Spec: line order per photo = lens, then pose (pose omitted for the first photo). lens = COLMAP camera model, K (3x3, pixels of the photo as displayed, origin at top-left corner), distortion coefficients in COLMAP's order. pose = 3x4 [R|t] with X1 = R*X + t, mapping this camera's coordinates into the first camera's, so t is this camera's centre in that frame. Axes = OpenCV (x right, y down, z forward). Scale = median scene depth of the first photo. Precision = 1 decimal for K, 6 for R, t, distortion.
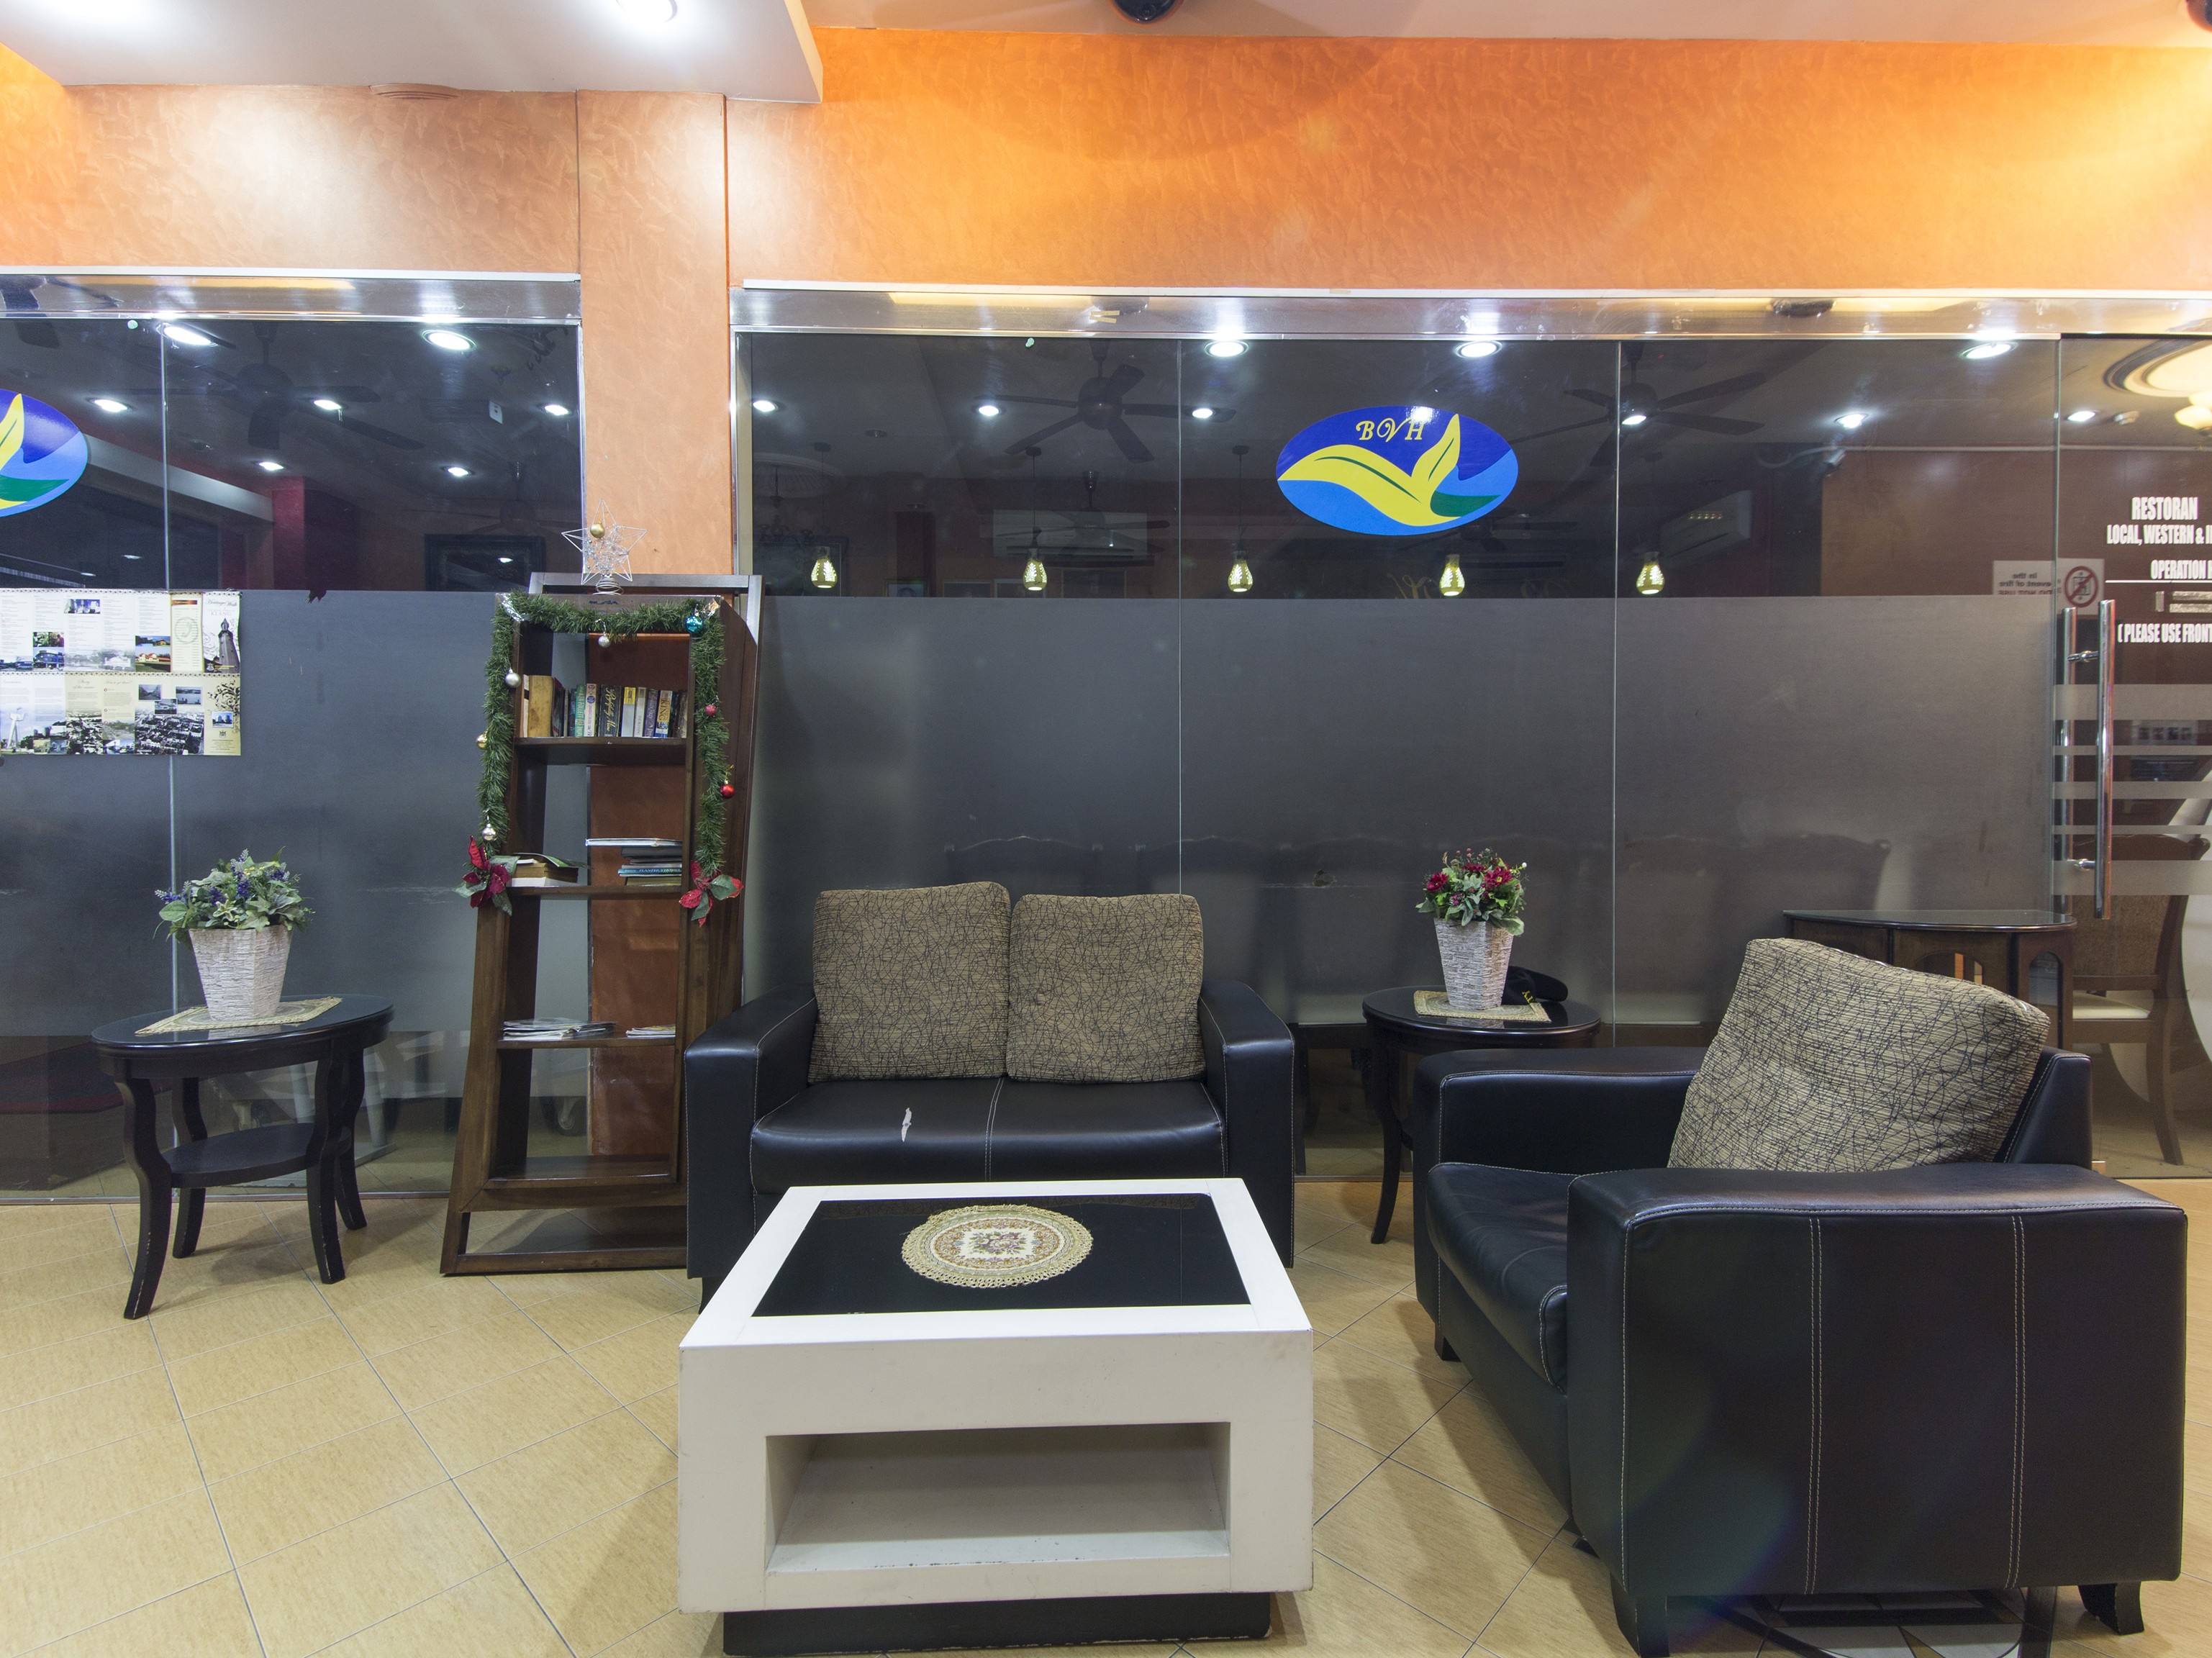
lens RADIAL K [[997.1, 0, 1100.2], [0, 997.1, 814.5], [0, 0, 1]] dist [0.017368, -0.000151]
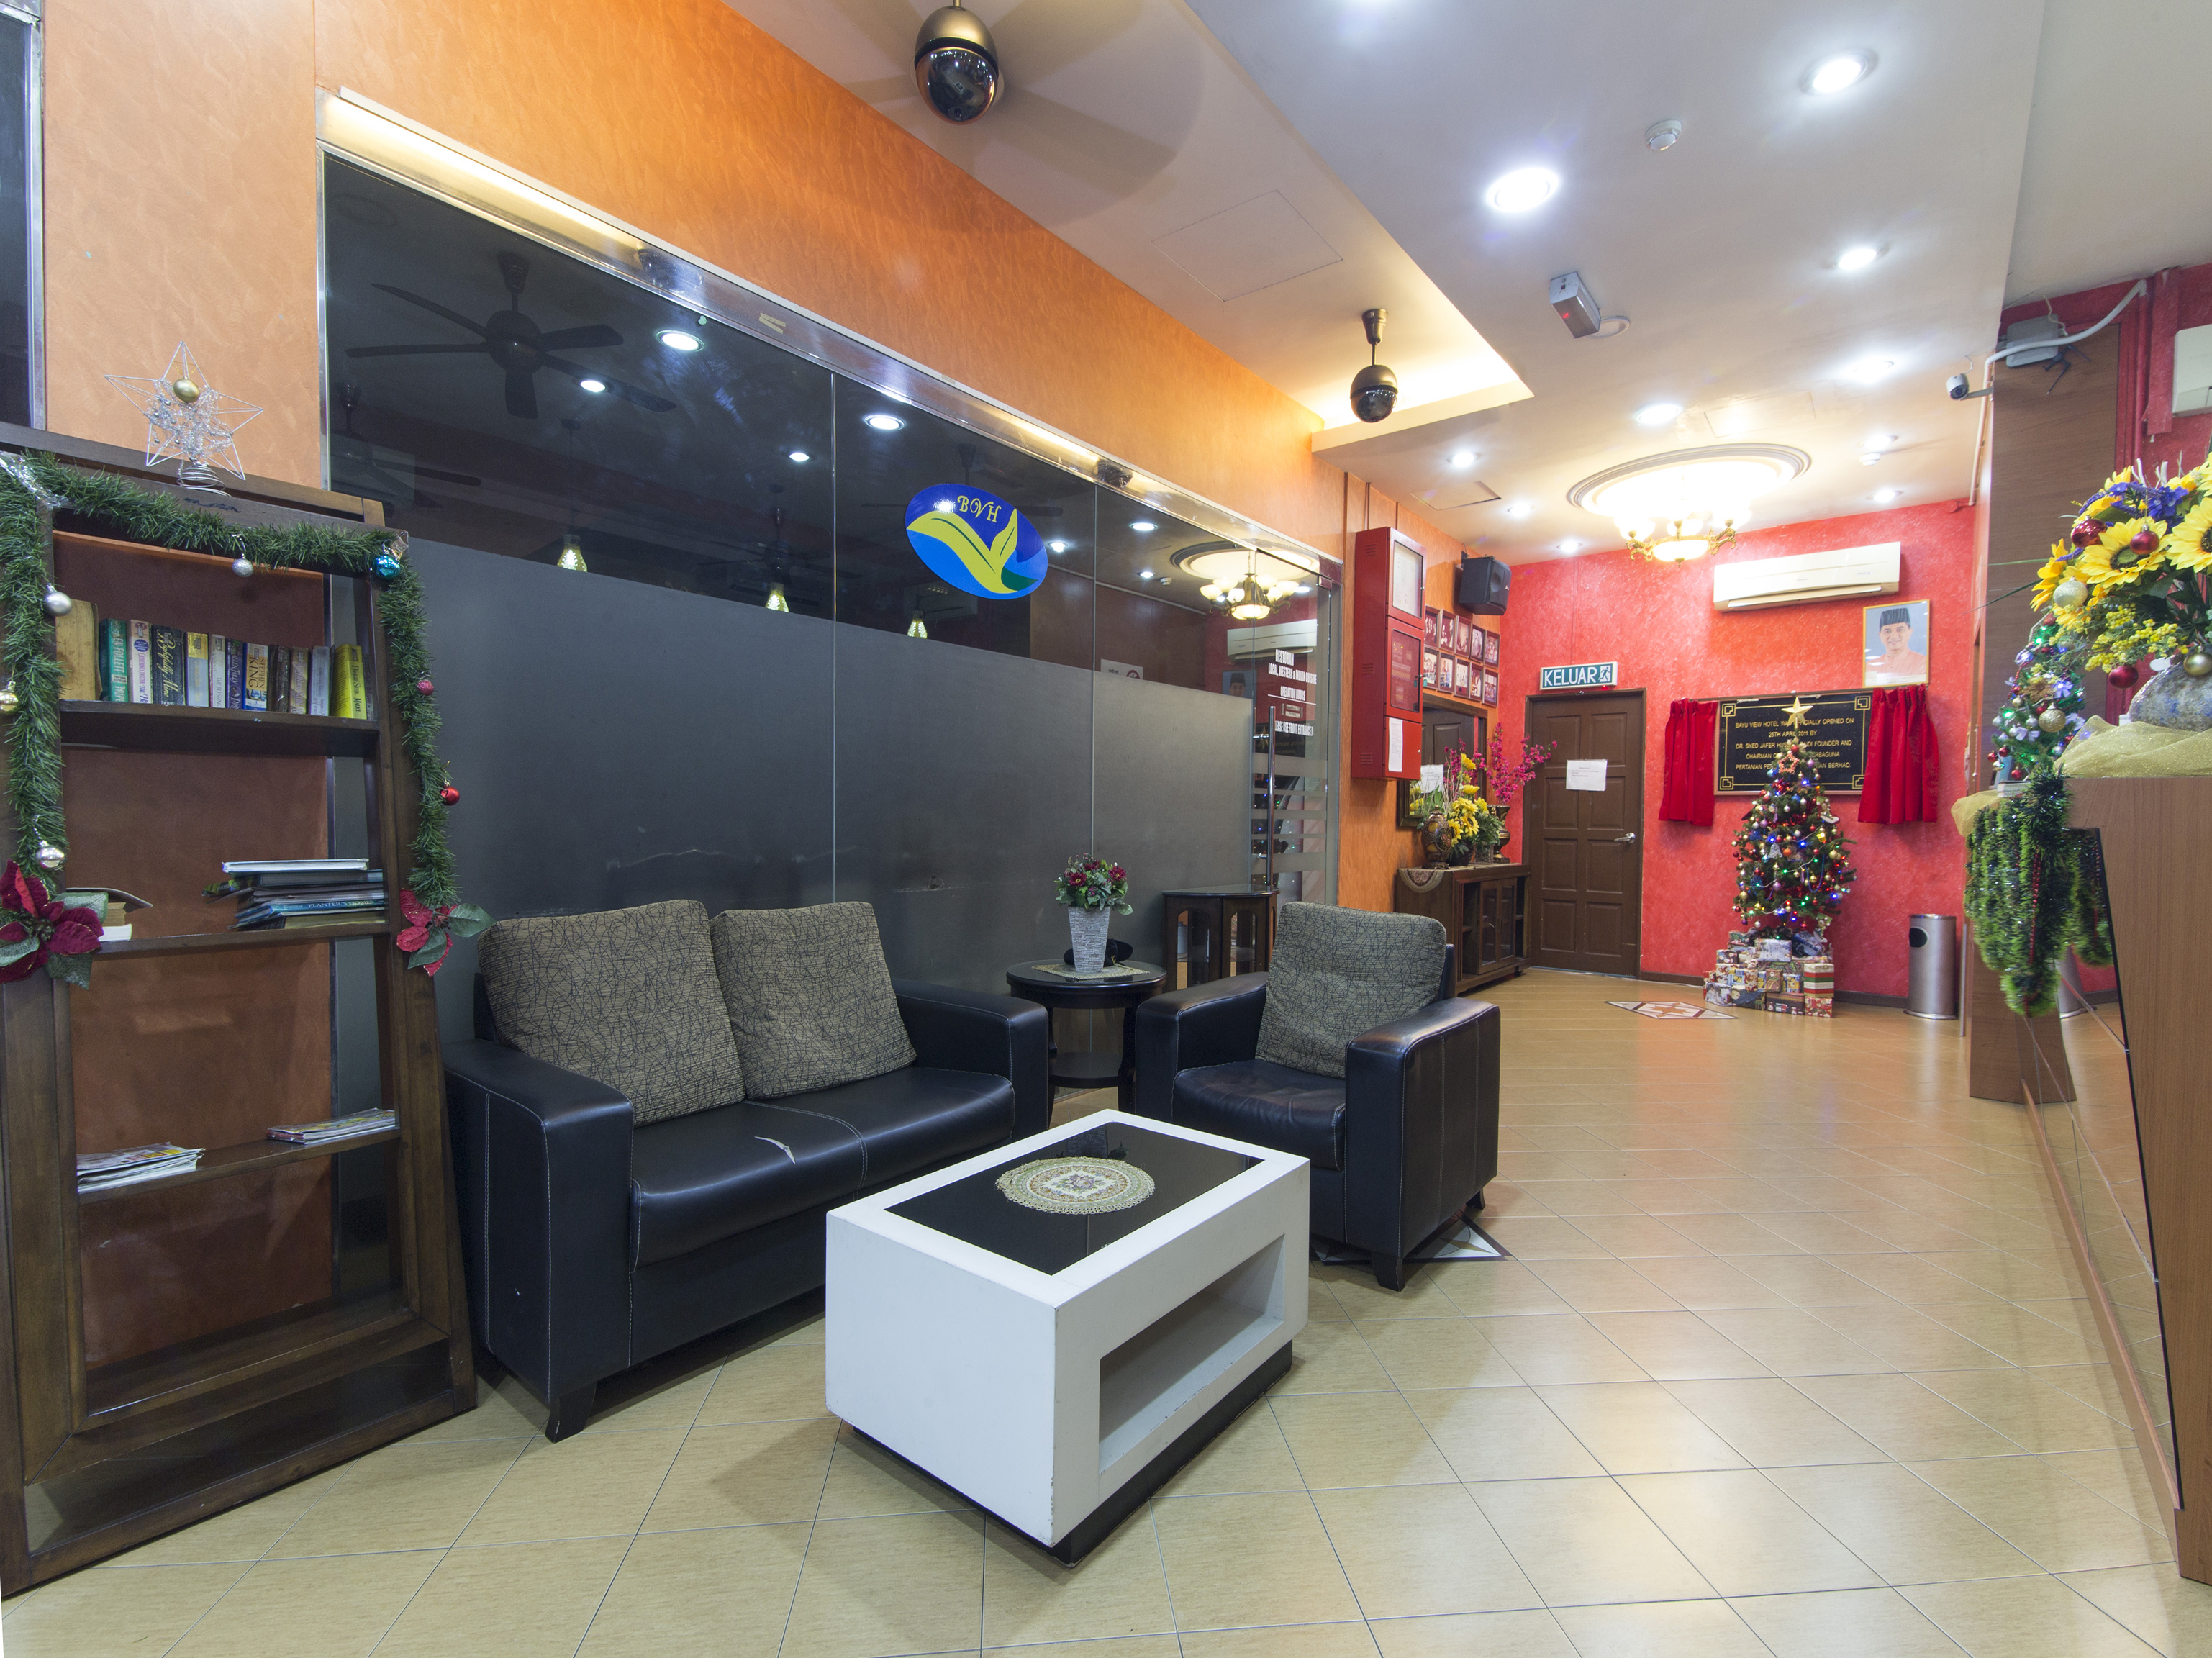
lens RADIAL K [[998.8, 0, 1073.8], [0, 998.8, 839.3], [0, 0, 1]] dist [0.016482, -0.000392]
pose [[0.657944, -0.007147, 0.753033, -0.592492], [-0.003246, 0.999919, 0.012326, -0.000710], [-0.753060, -0.010554, 0.657867, 0.126396]]
